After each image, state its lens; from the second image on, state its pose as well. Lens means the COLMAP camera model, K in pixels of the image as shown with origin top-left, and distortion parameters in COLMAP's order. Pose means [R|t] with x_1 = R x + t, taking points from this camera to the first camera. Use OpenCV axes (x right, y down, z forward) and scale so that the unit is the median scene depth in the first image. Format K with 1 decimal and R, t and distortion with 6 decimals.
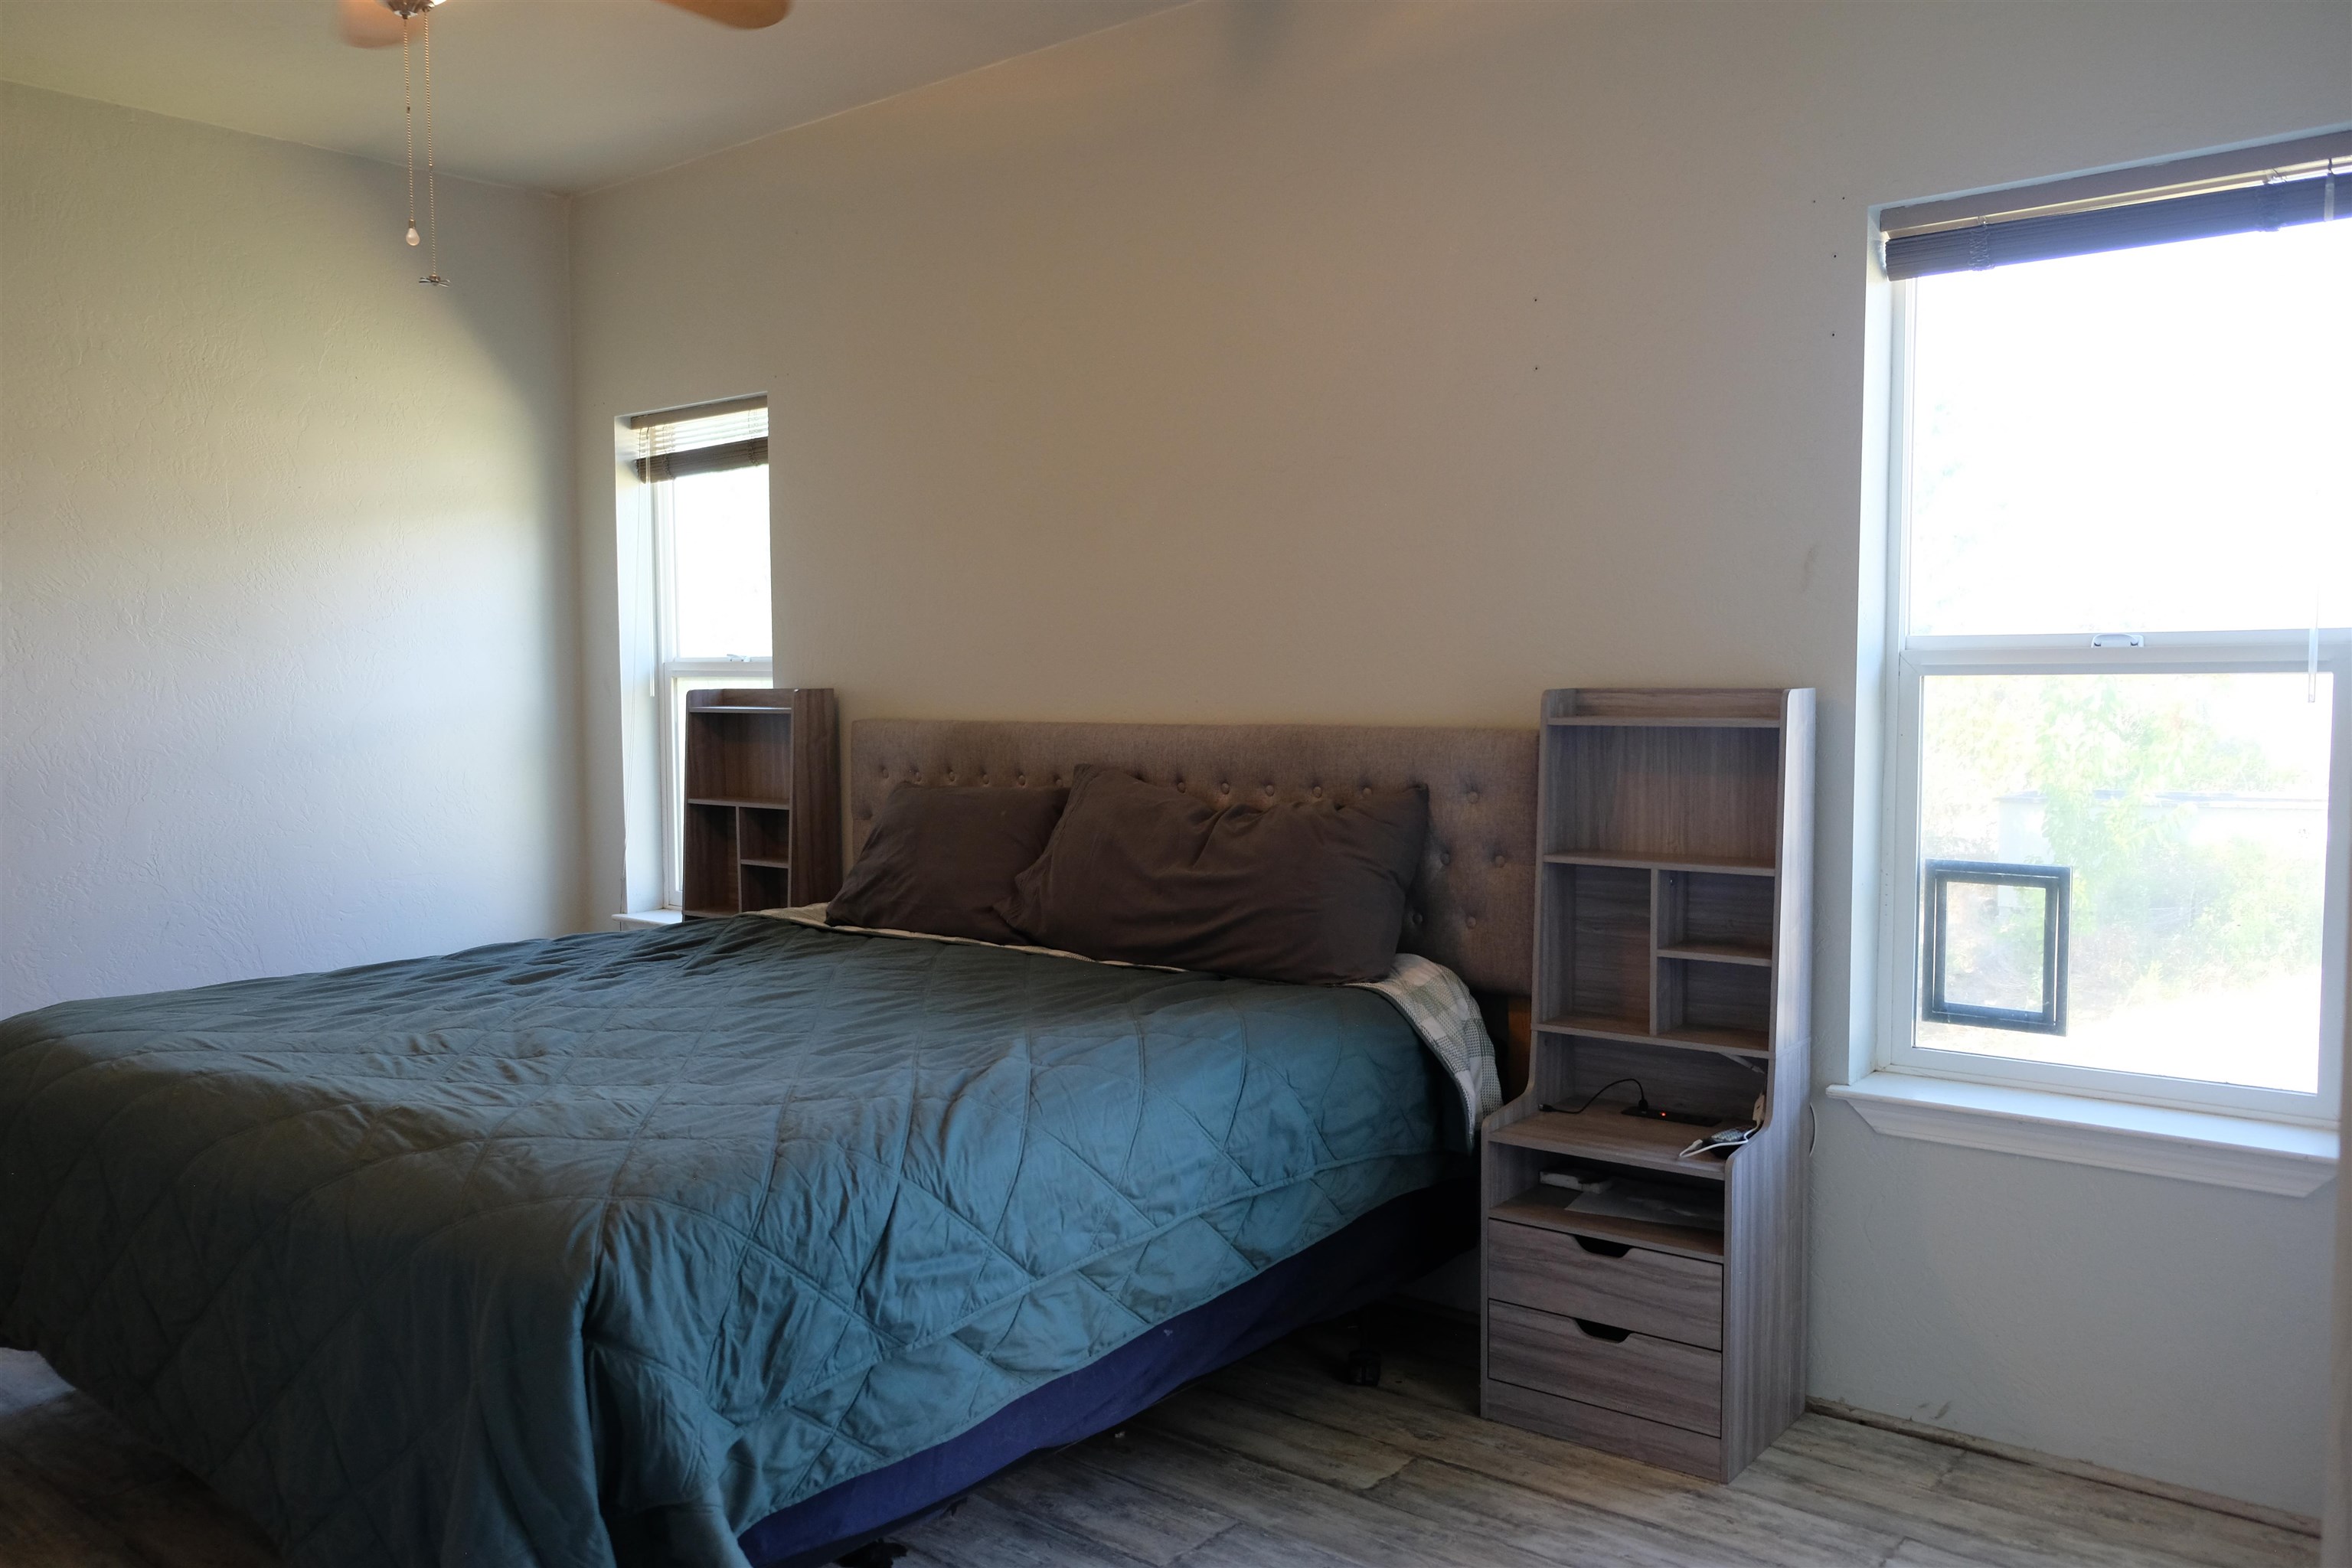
lens RADIAL K [[1824.7, 0, 1160.8], [0, 1824.7, 789.2], [0, 0, 1]] dist [-0.018385, 0.017747]
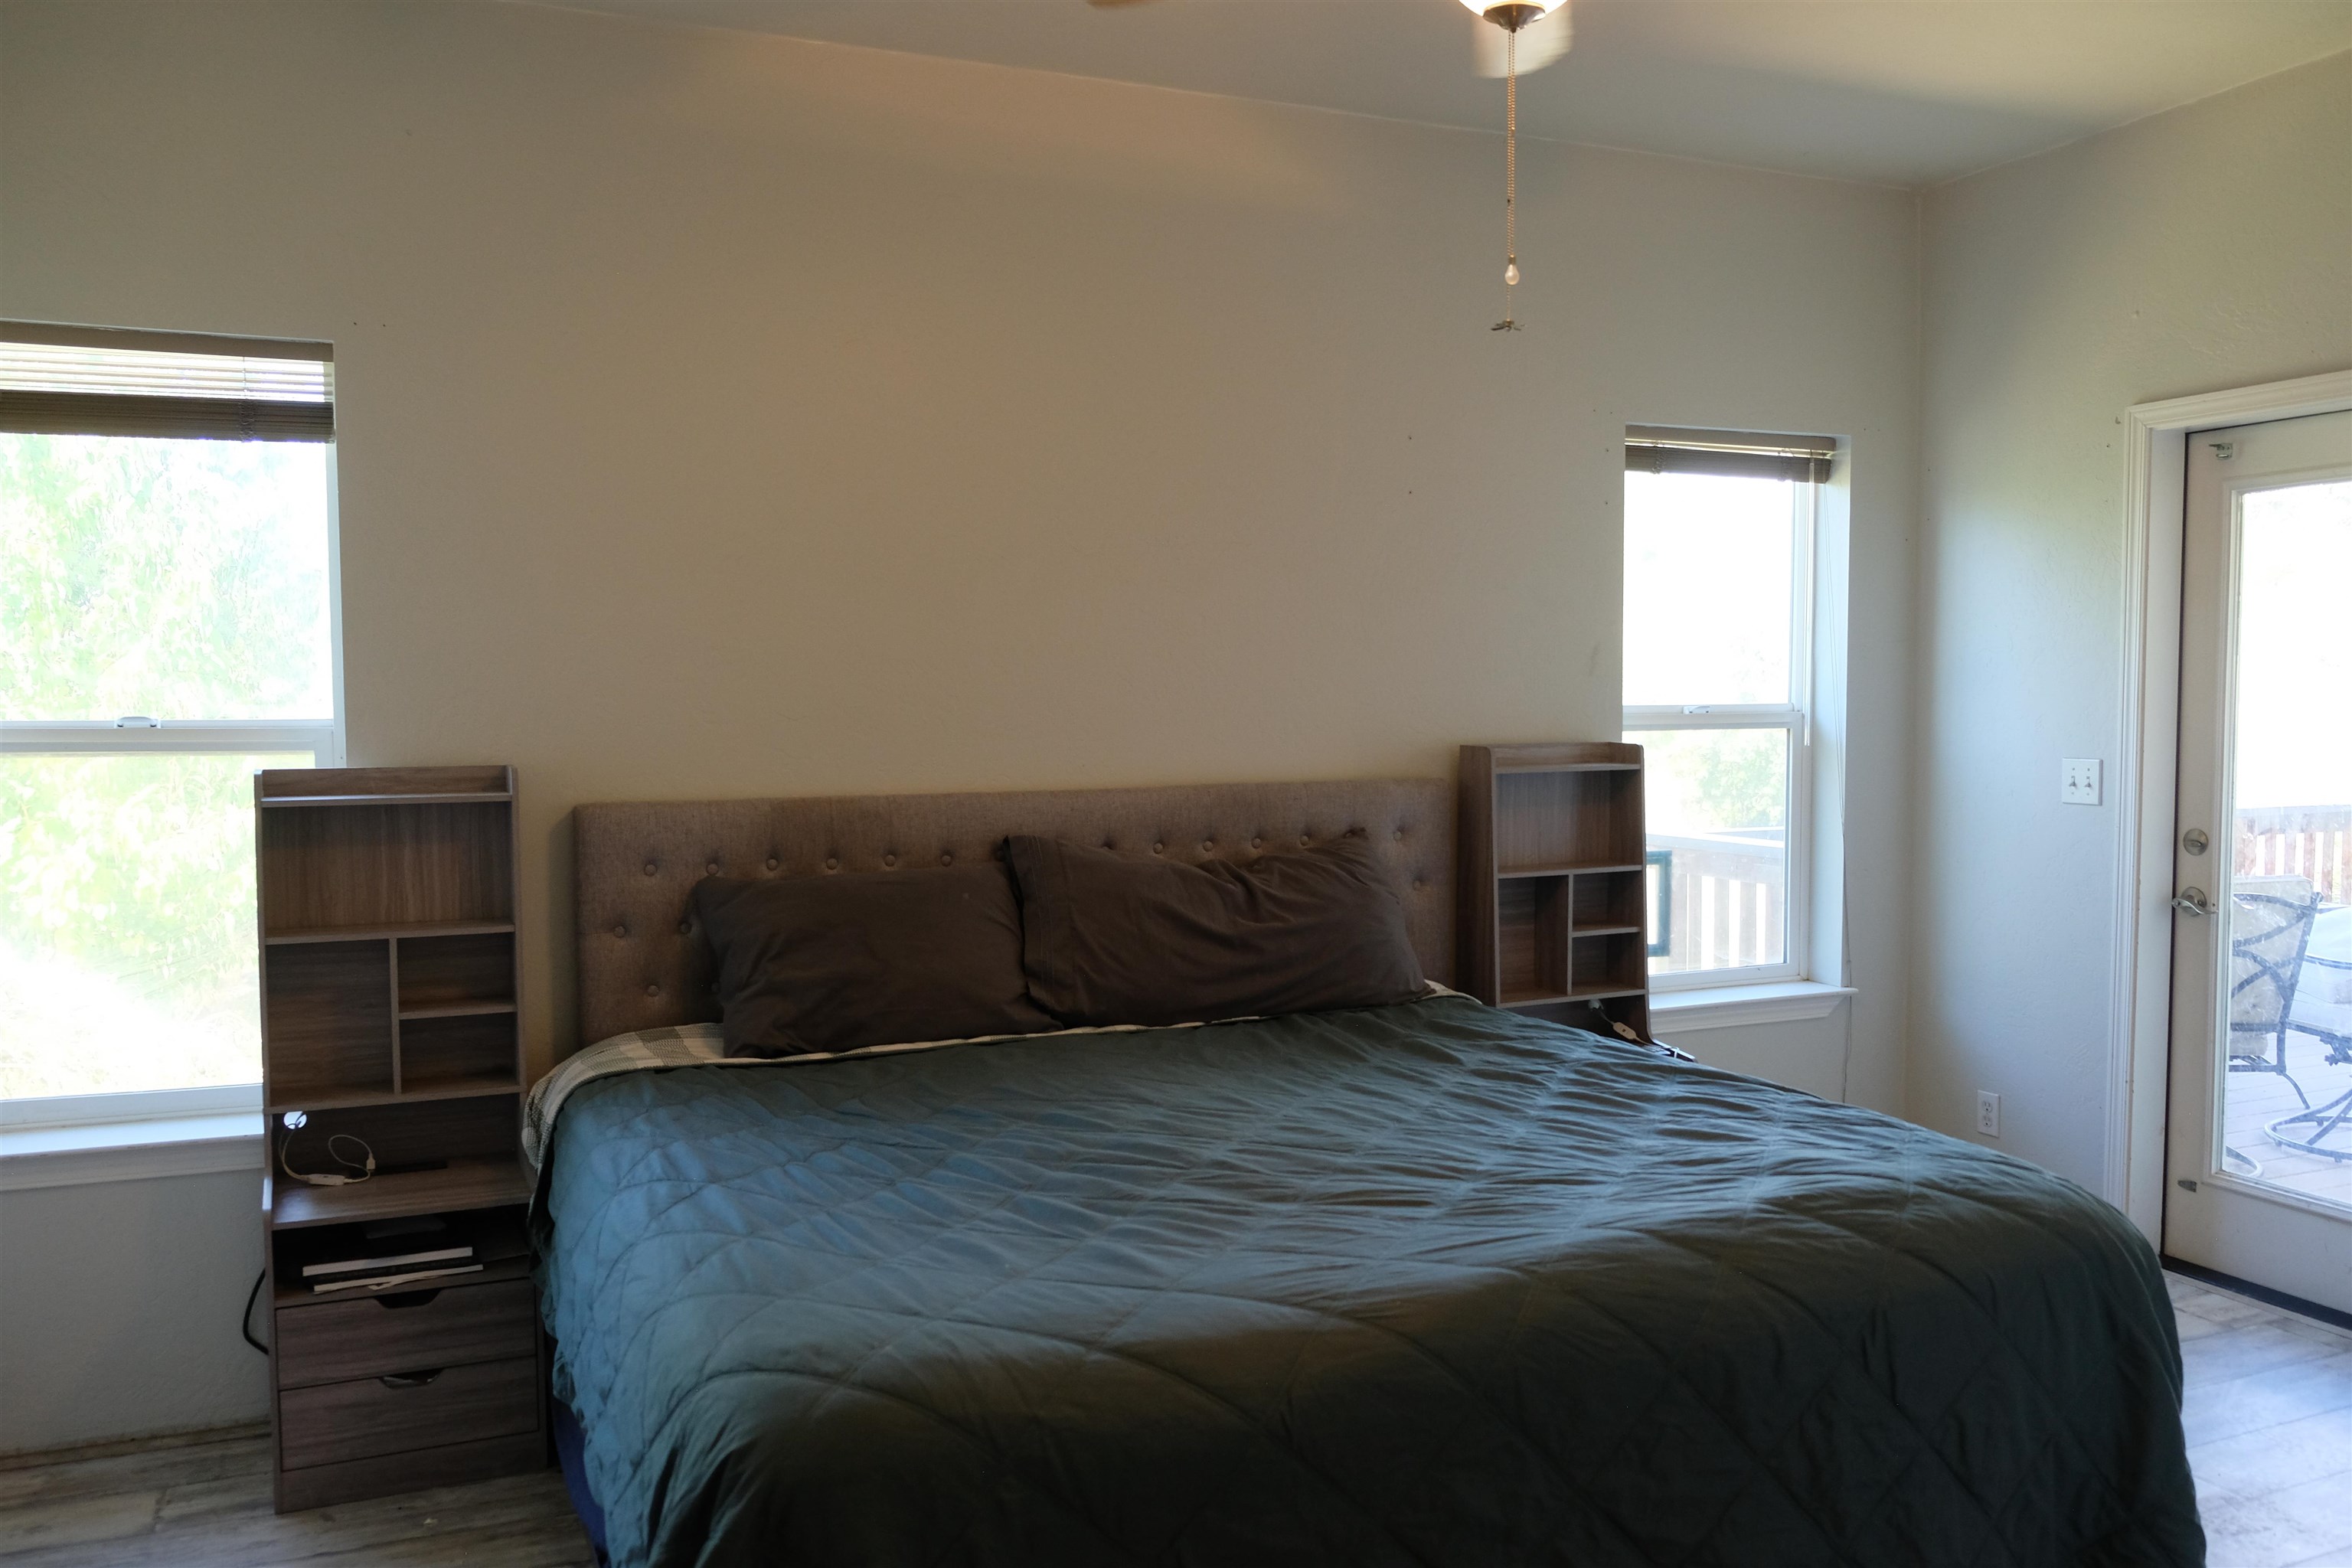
lens RADIAL K [[1824.7, 0, 1161.6], [0, 1824.7, 782.4], [0, 0, 1]] dist [-0.018385, 0.017747]
pose [[0.442339, -0.036164, 0.896119, -0.943307], [0.062142, 0.998021, 0.009602, -0.050004], [-0.894693, 0.051440, 0.443710, 0.565992]]
